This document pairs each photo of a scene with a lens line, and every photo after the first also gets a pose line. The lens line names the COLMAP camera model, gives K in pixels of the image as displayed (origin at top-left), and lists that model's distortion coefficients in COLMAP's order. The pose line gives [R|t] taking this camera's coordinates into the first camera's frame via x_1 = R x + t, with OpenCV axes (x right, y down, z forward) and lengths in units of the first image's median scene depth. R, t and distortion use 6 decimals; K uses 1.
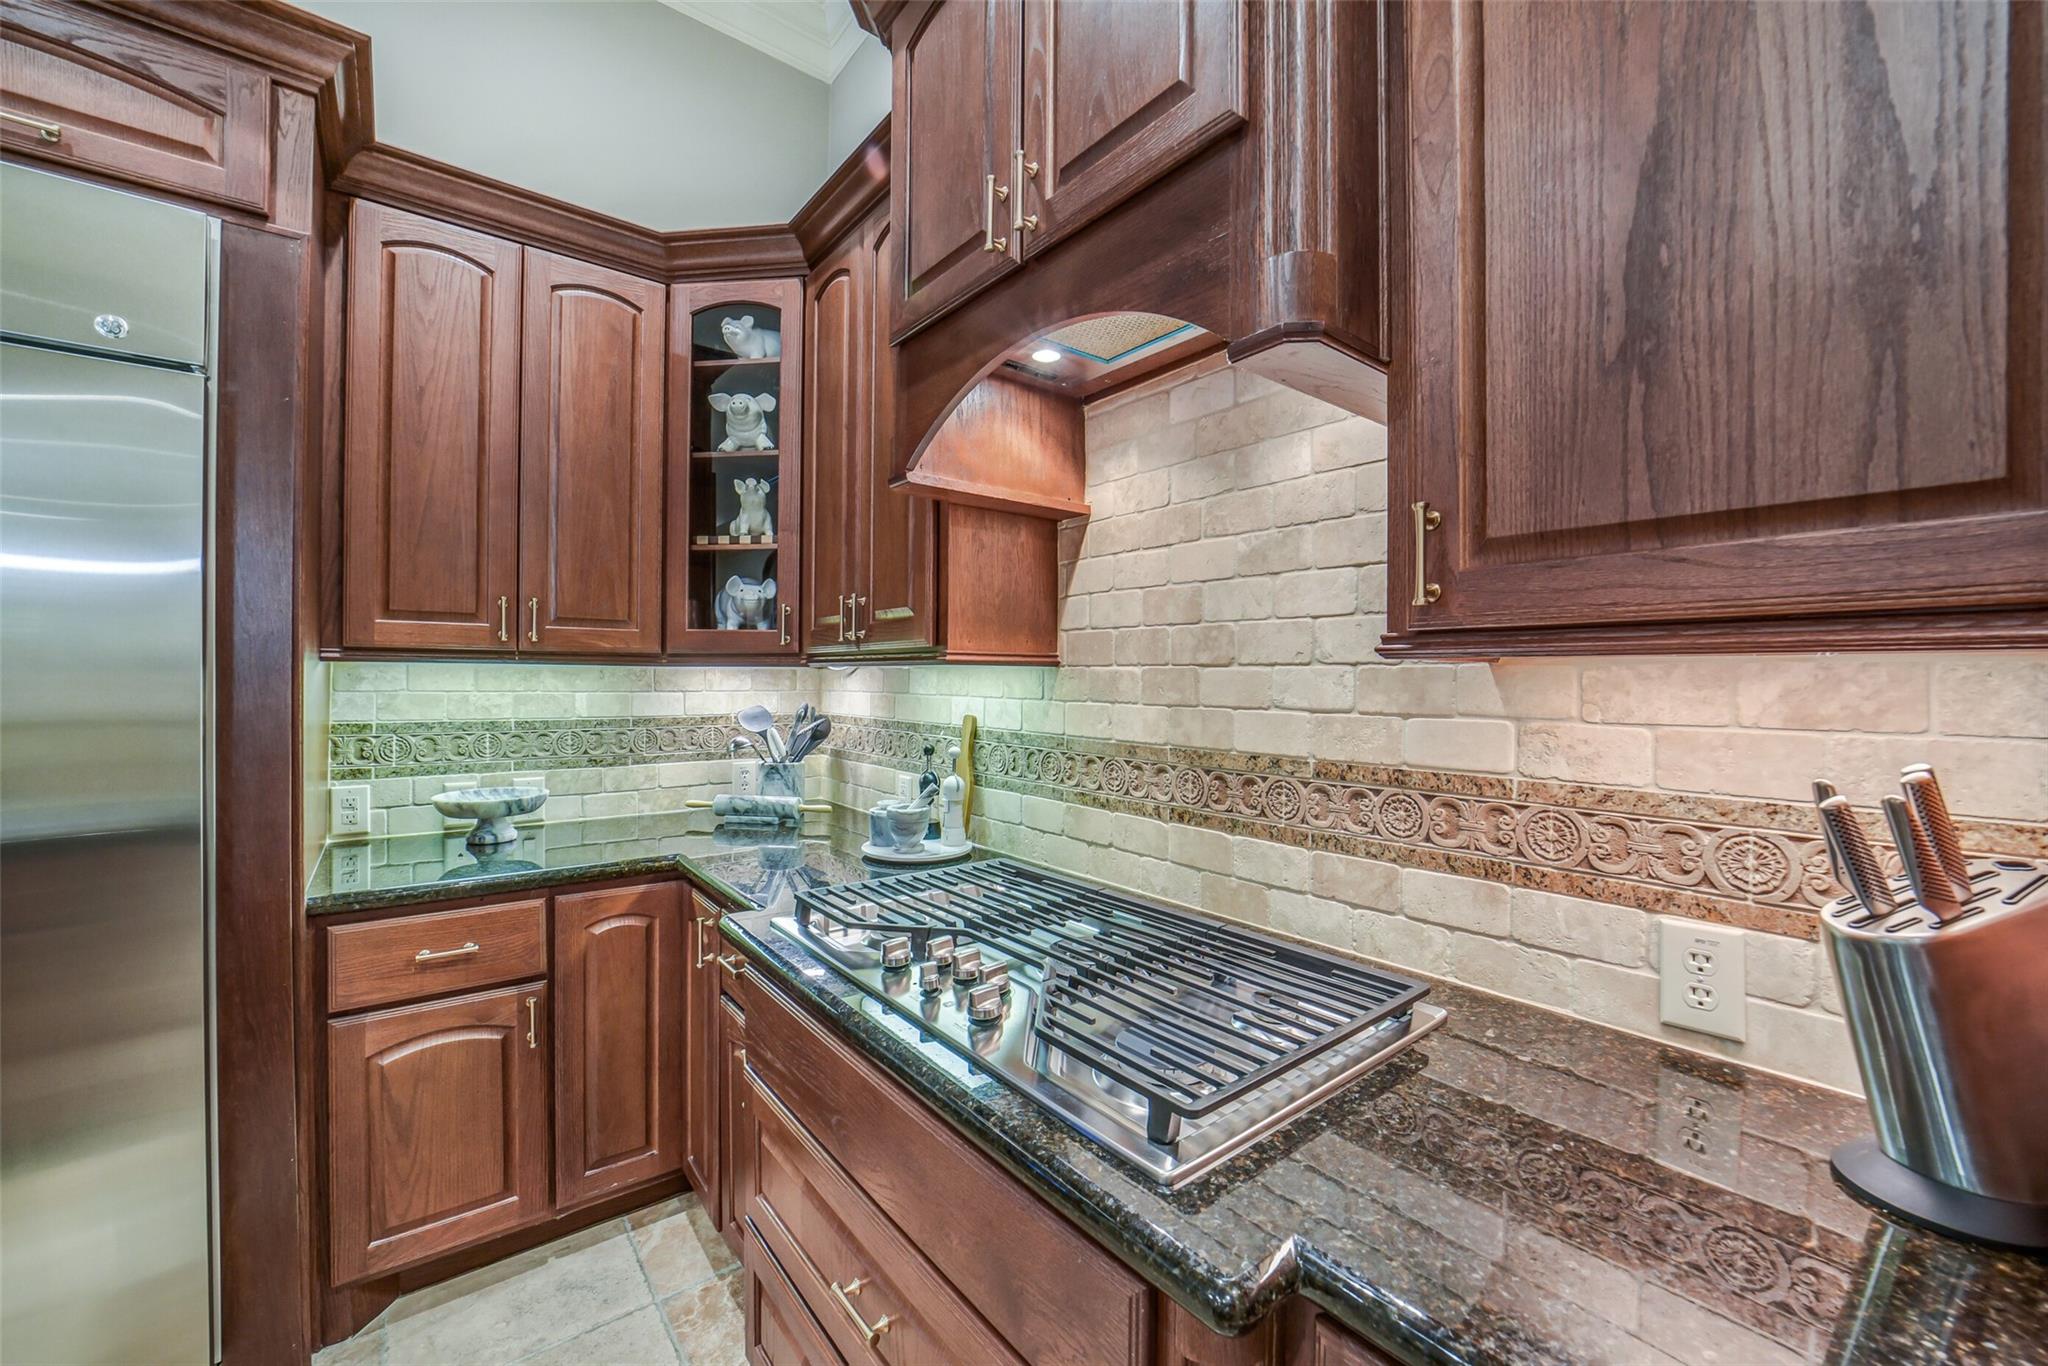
lens RADIAL K [[803.2, 0, 1038.5], [0, 803.2, 682.7], [0, 0, 1]] dist [-0.032322, 0.005082]
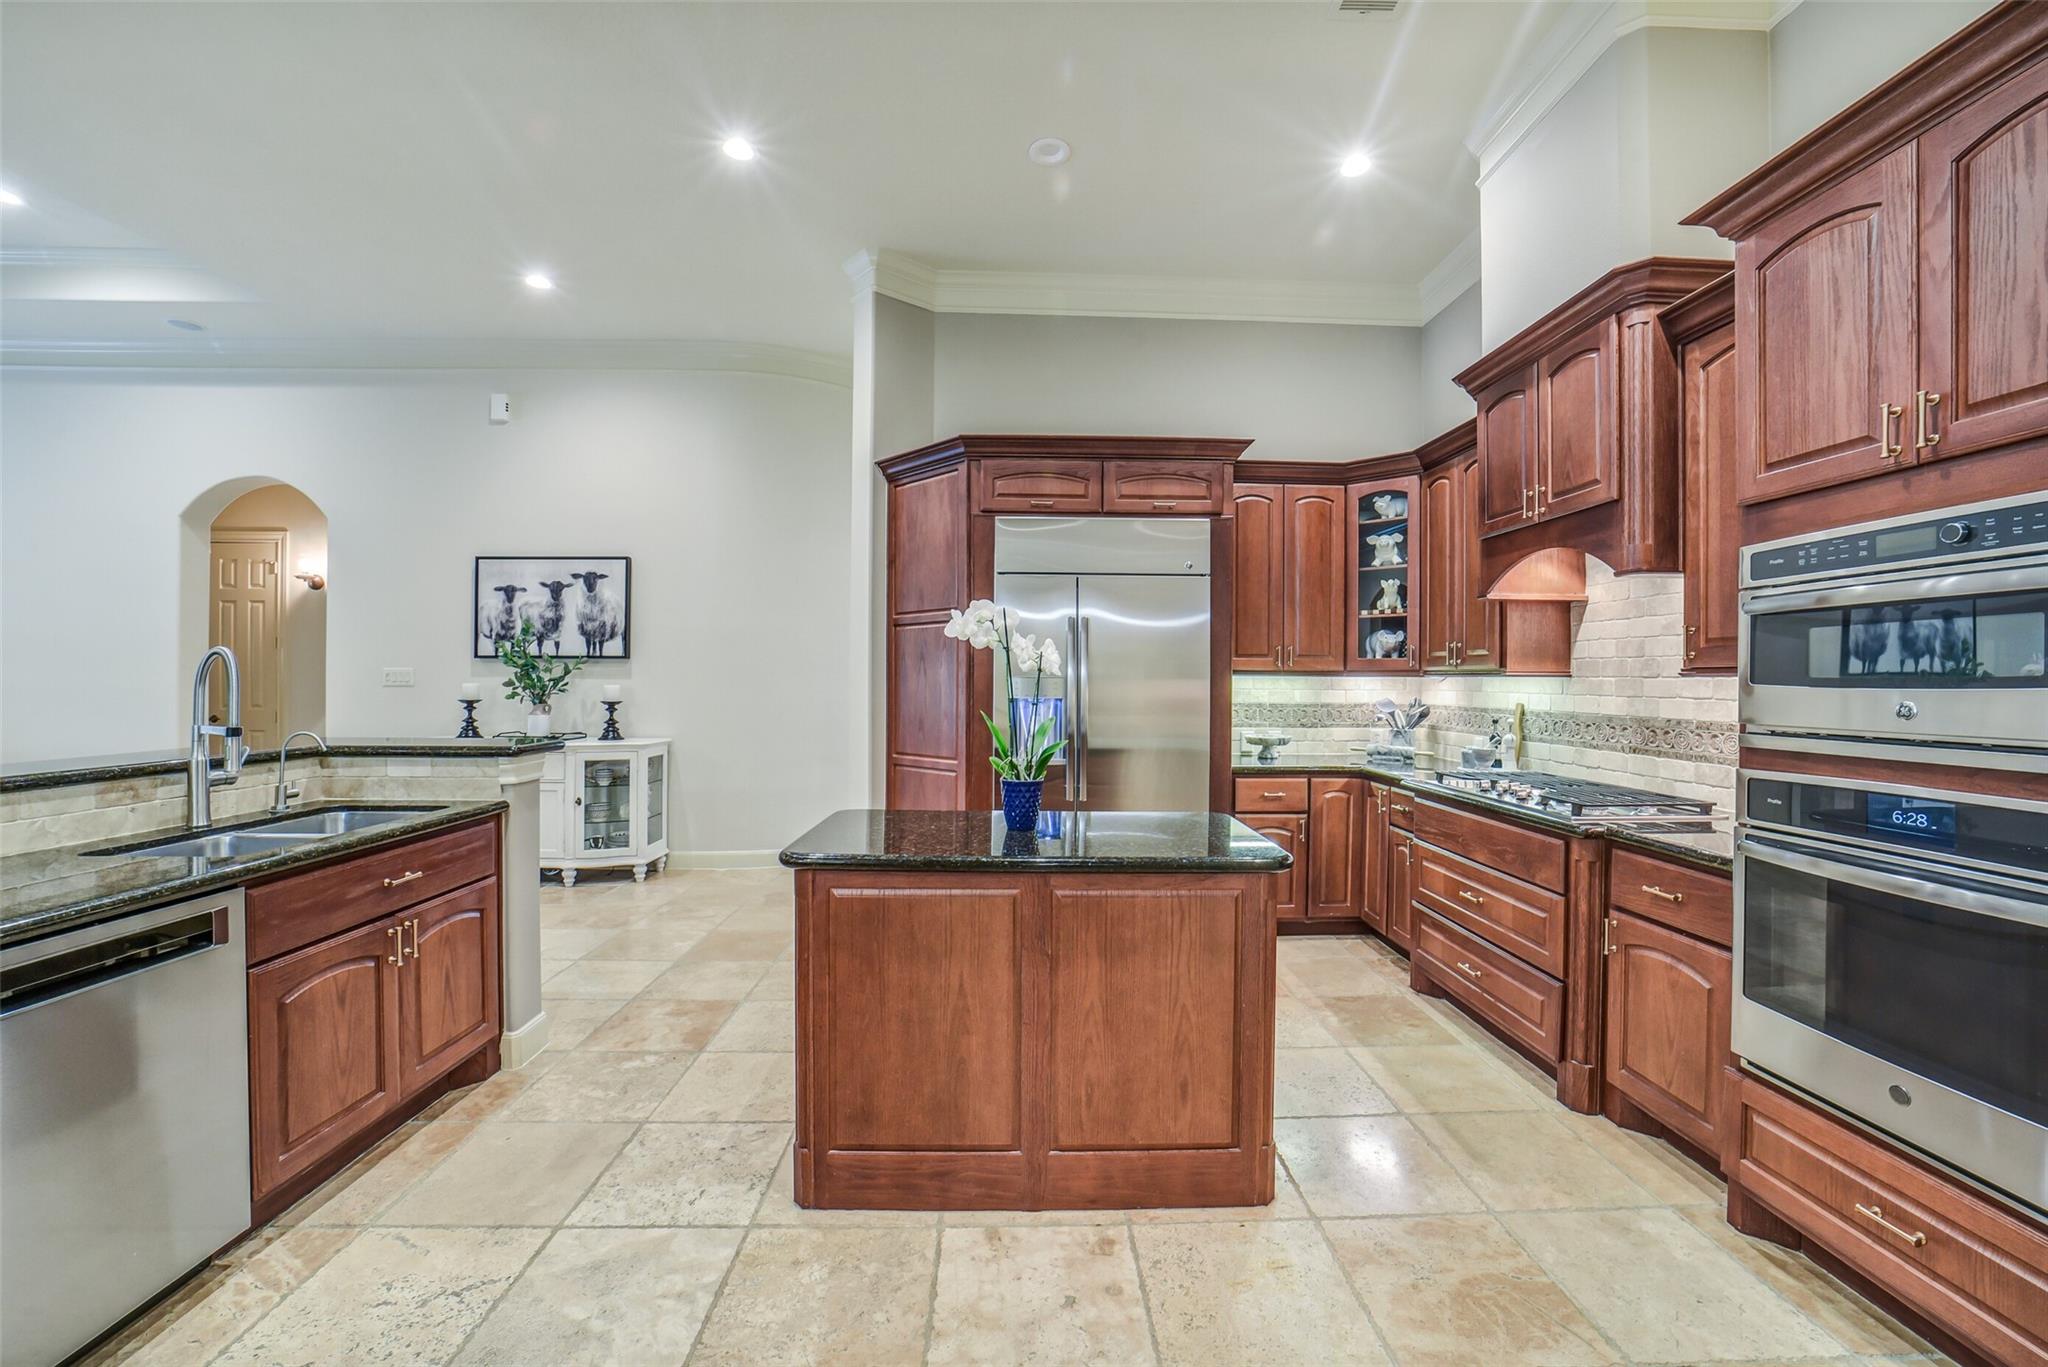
lens RADIAL K [[803.2, 0, 1036.0], [0, 803.2, 684.7], [0, 0, 1]] dist [-0.032322, 0.005082]
pose [[0.798908, 0.002156, -0.601449, 0.143495], [-0.003246, 0.999994, -0.000726, 0.003465], [0.601444, 0.002532, 0.798911, -1.310369]]
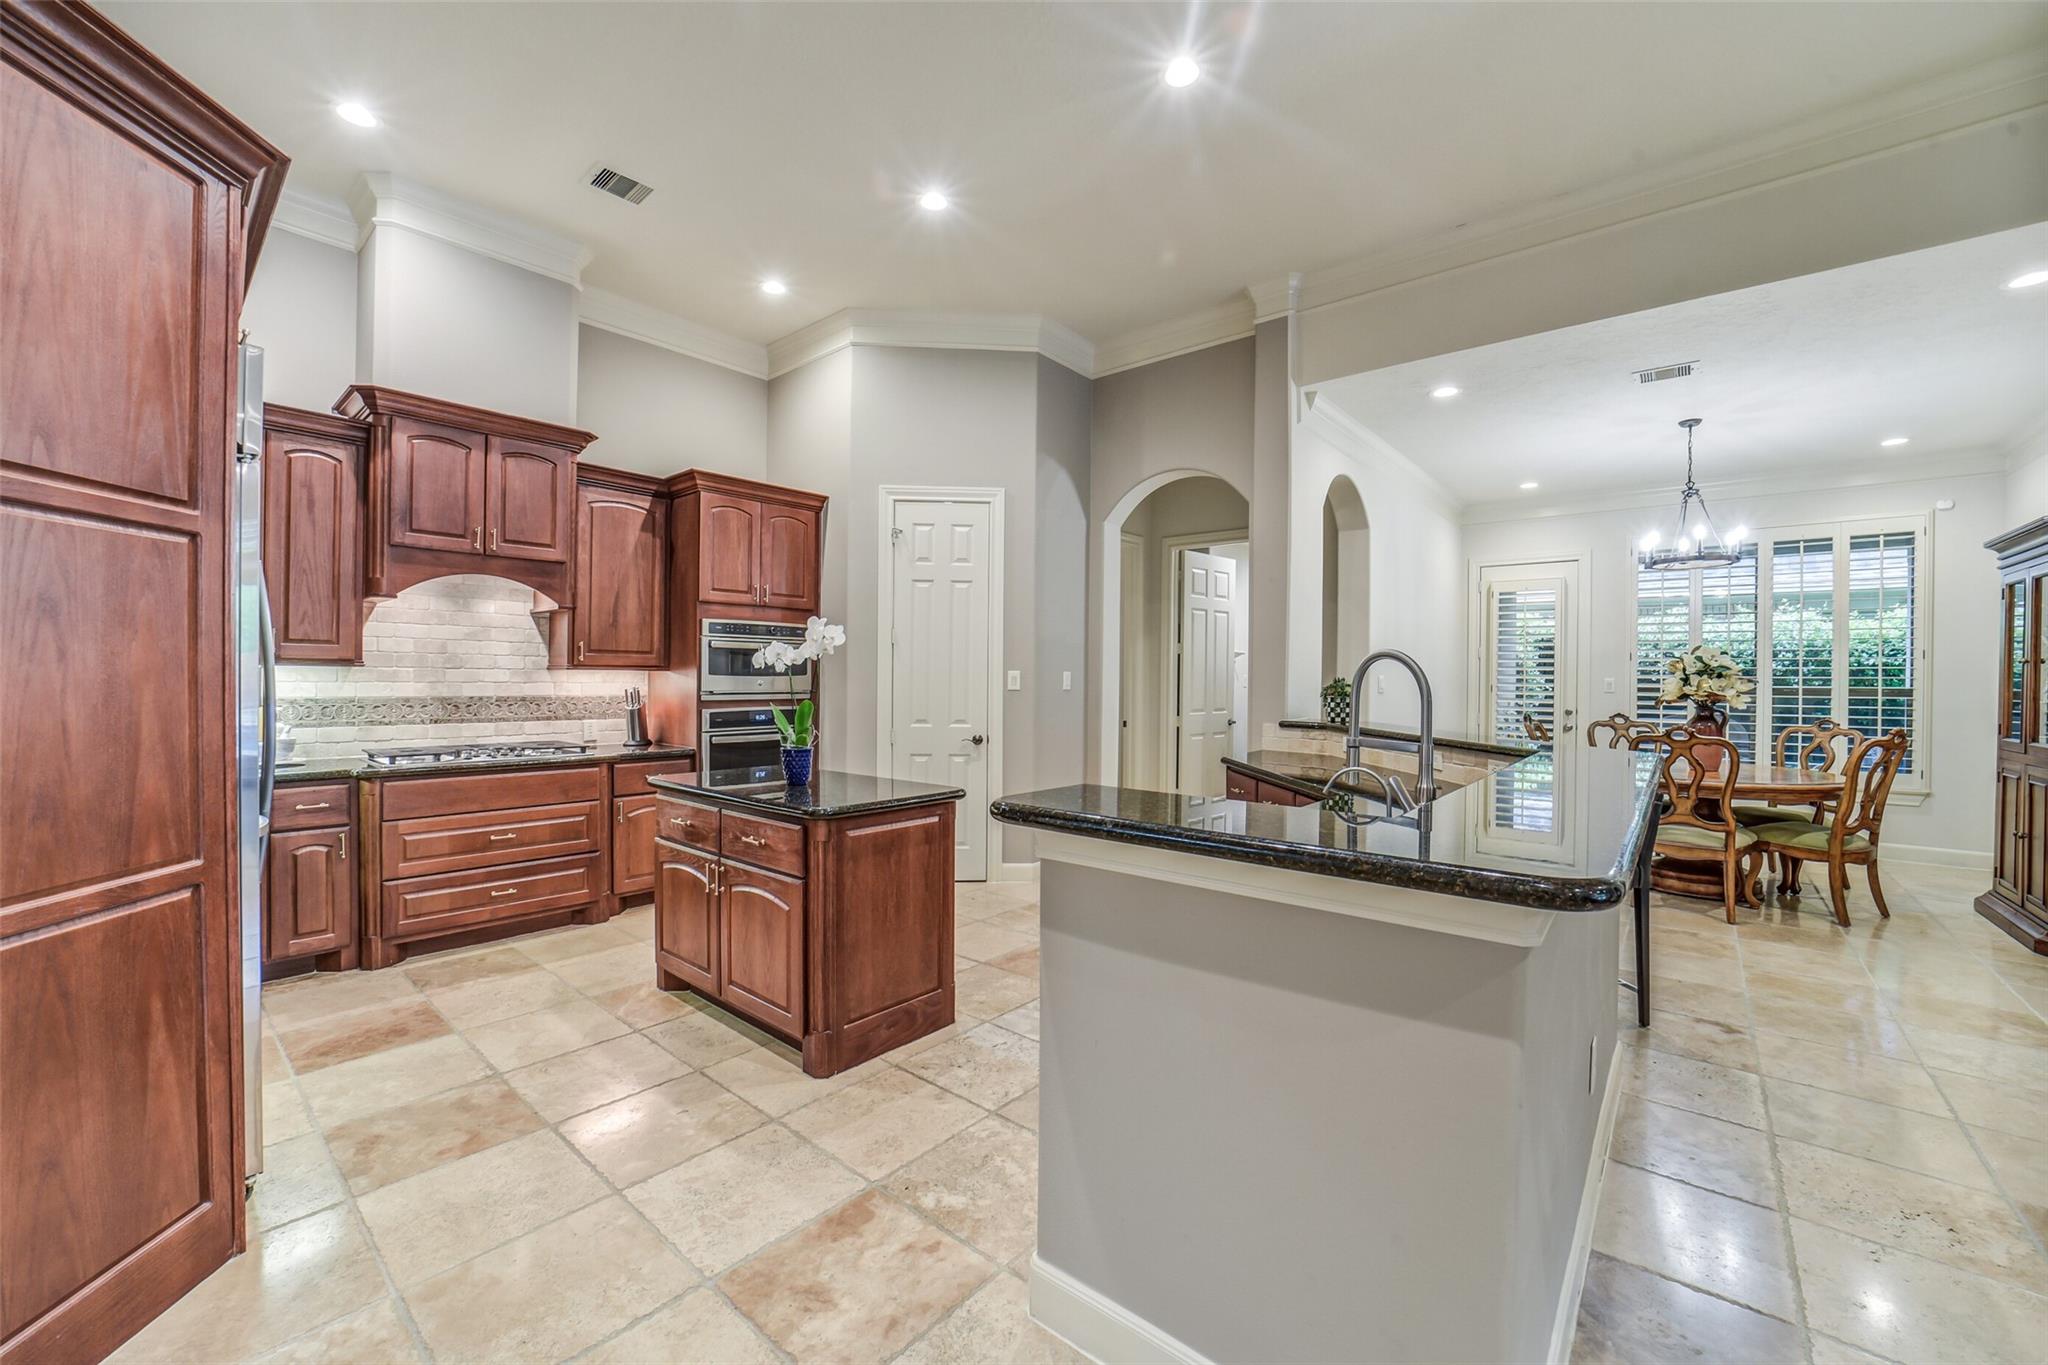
lens RADIAL K [[803.2, 0, 1035.0], [0, 803.2, 677.7], [0, 0, 1]] dist [-0.032322, 0.005082]
pose [[-0.193987, -0.007697, 0.980974, -2.513723], [-0.005003, 0.999964, 0.006857, -0.014363], [-0.980991, -0.003577, -0.194018, -0.450779]]
